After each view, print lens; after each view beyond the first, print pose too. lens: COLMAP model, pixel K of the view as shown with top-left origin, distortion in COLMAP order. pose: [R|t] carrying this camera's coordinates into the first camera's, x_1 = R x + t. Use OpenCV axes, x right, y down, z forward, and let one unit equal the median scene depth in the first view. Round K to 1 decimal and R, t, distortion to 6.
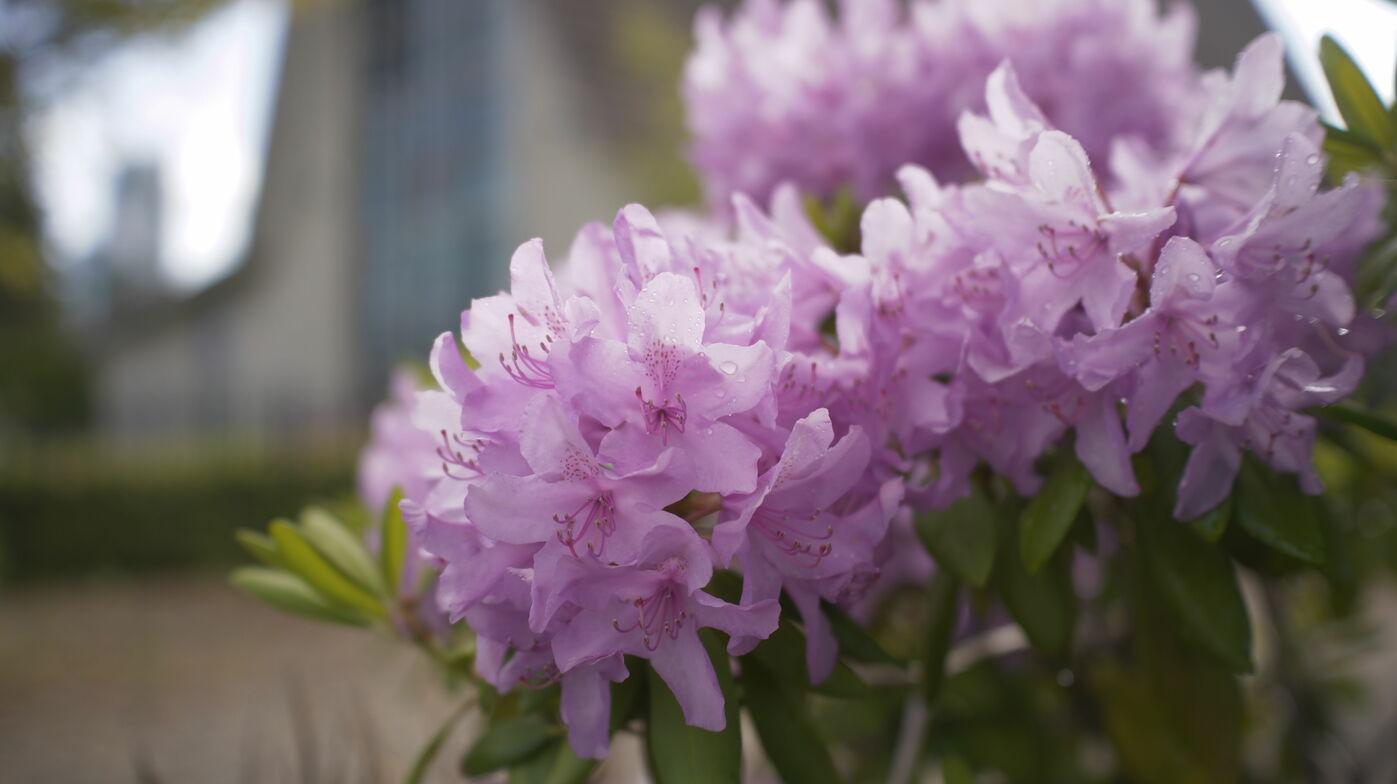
lens RADIAL K [[1622.3, 0, 699.9], [0, 1622.3, 391.3], [0, 0, 1]] dist [-0.016112, 0.000000]
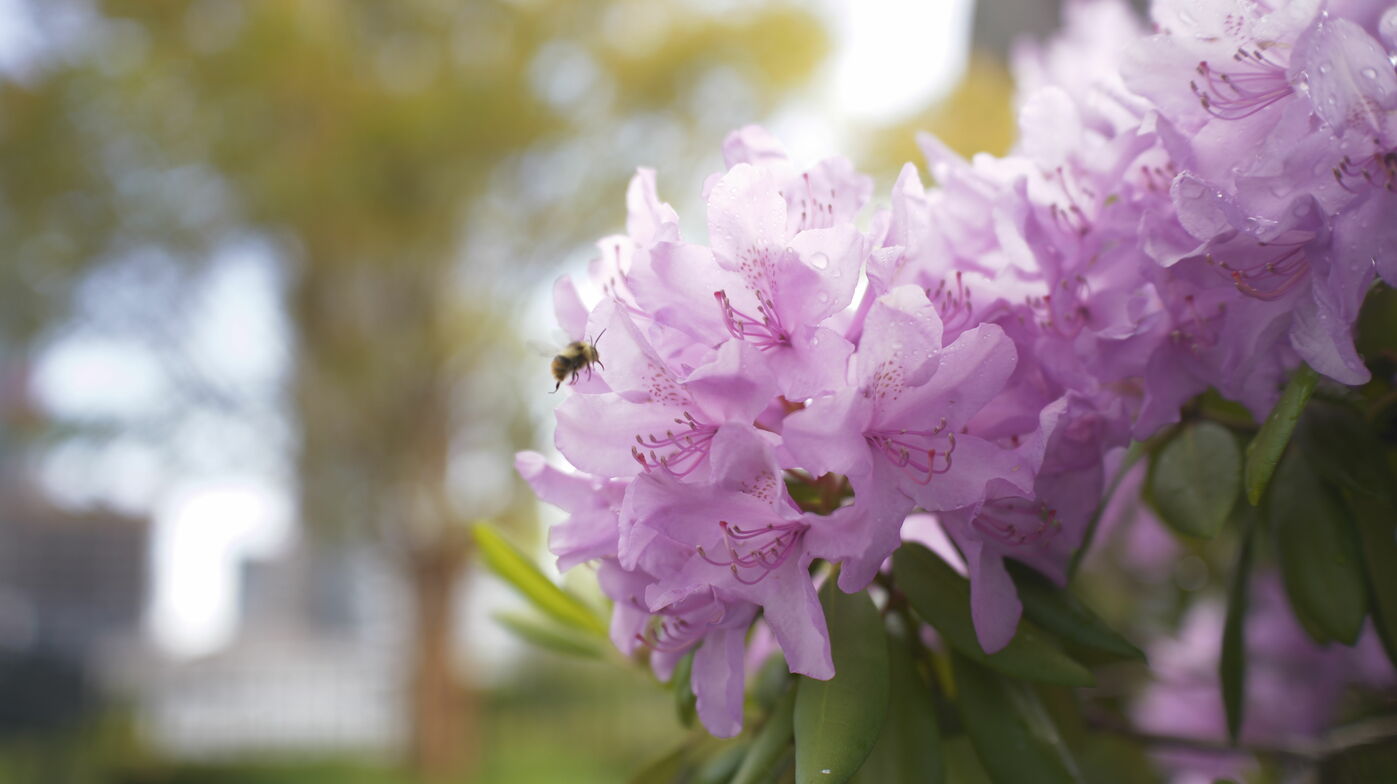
lens RADIAL K [[1622.3, 0, 697.4], [0, 1622.3, 393.7], [0, 0, 1]] dist [-0.016112, 0.000000]
pose [[0.914758, -0.095327, -0.392595, 0.297635], [0.023707, 0.982755, -0.183389, 0.217725], [0.403306, 0.158449, 0.901242, 0.182509]]
